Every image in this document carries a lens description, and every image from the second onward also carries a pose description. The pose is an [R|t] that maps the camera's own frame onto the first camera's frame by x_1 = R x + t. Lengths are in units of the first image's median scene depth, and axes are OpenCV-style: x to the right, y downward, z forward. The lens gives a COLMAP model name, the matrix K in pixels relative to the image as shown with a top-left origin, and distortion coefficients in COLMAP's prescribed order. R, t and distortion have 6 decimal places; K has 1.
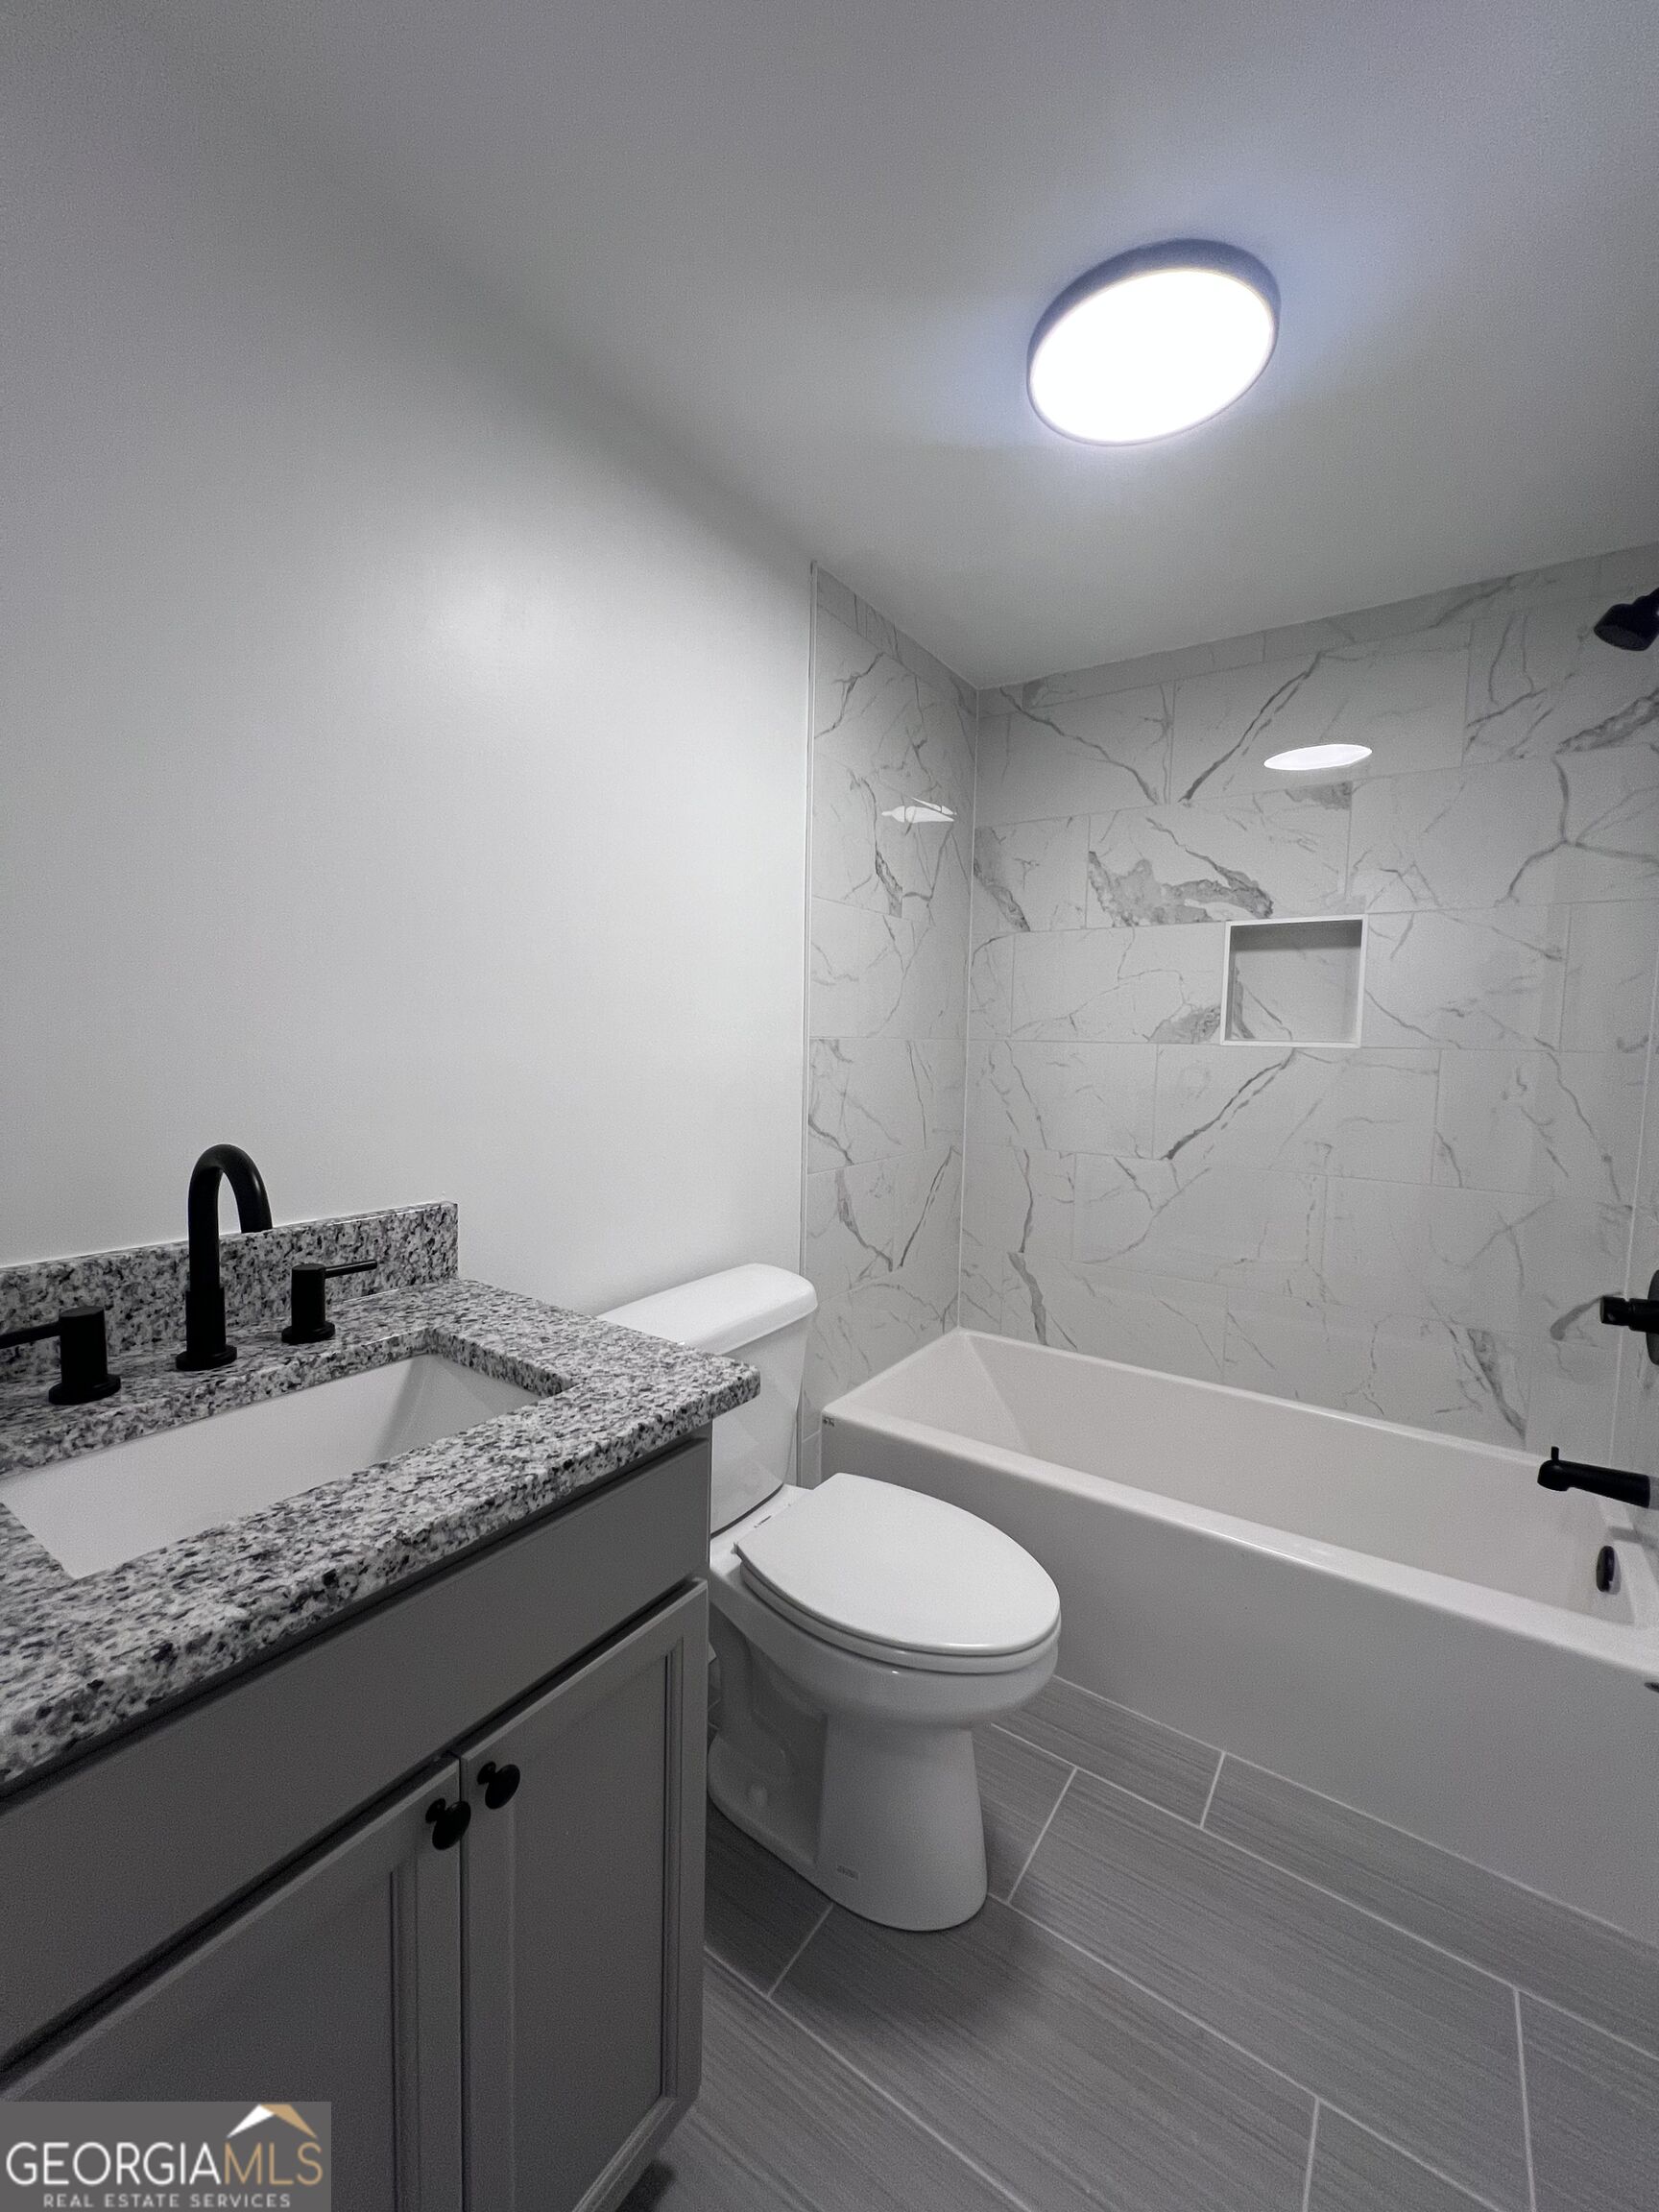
lens RADIAL K [[894.3, 0, 828.2], [0, 894.3, 1100.2], [0, 0, 1]] dist [0.000791, 0.000270]
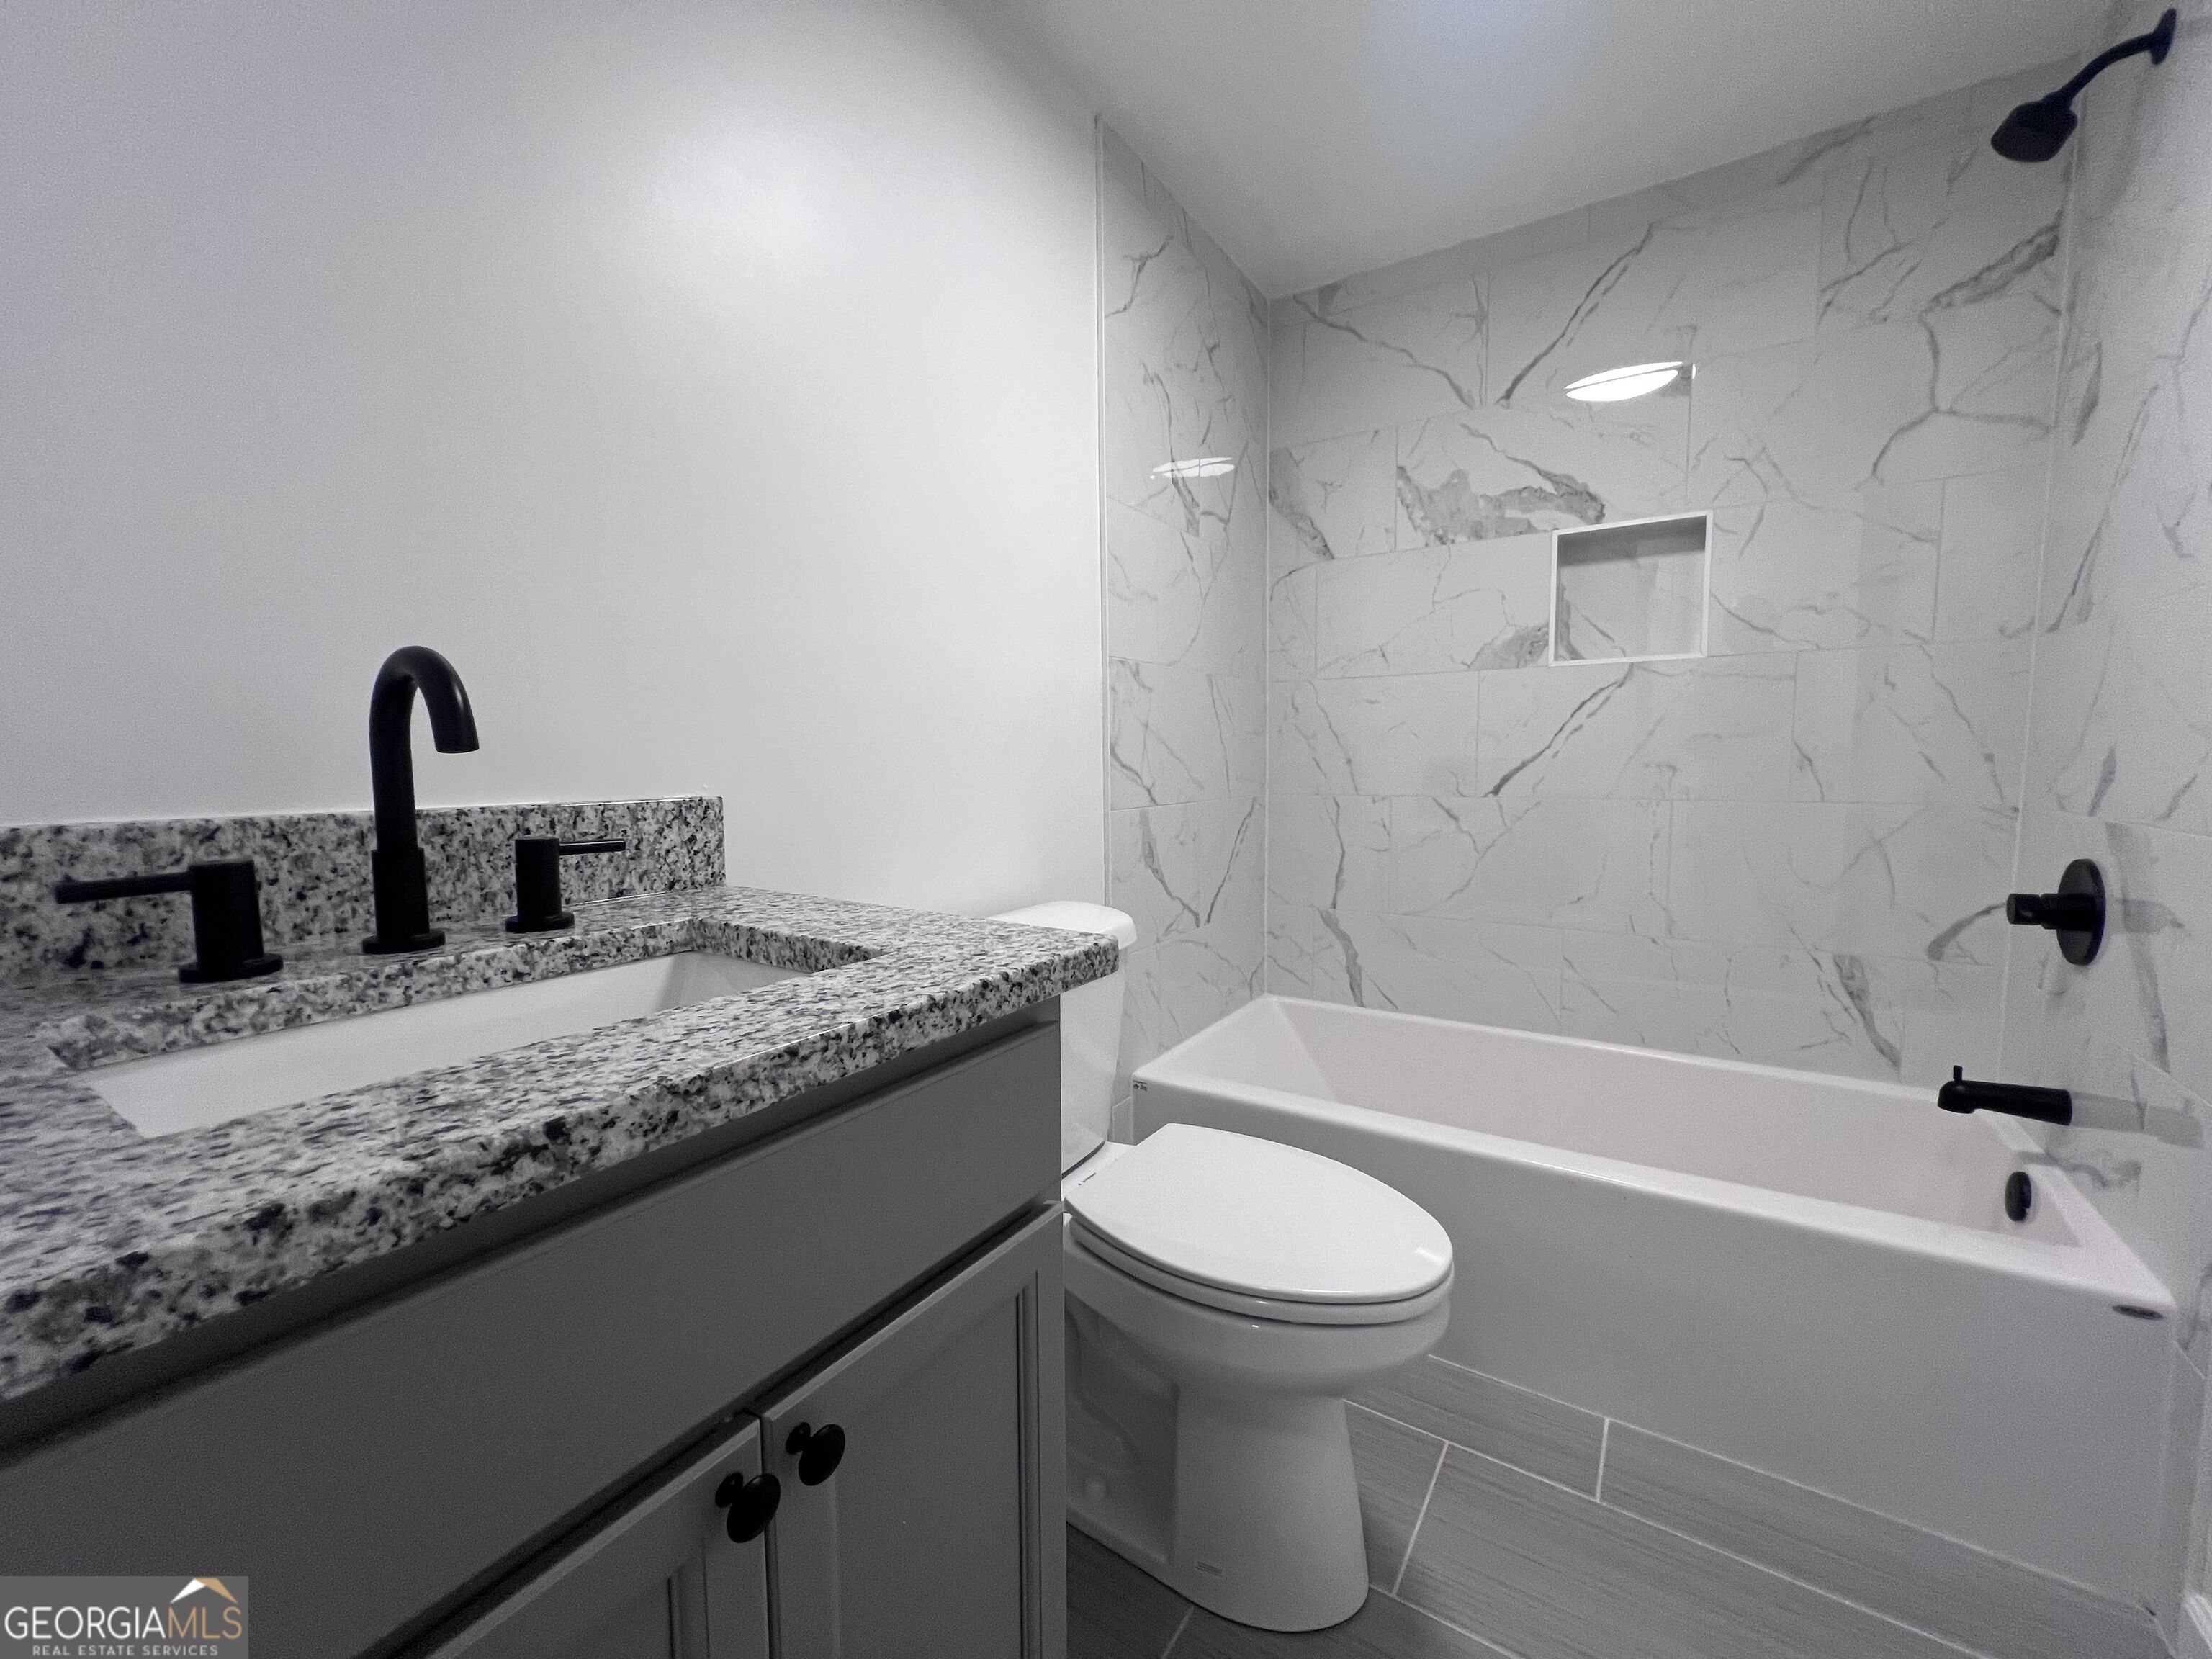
lens RADIAL K [[892.2, 0, 1107.8], [0, 892.2, 832.7], [0, 0, 1]] dist [0.000909, -0.000250]
pose [[0.999198, -0.032064, 0.024001, -0.091989], [0.031827, 0.999441, 0.010203, 0.181285], [-0.024314, -0.009431, 0.999660, 0.191680]]
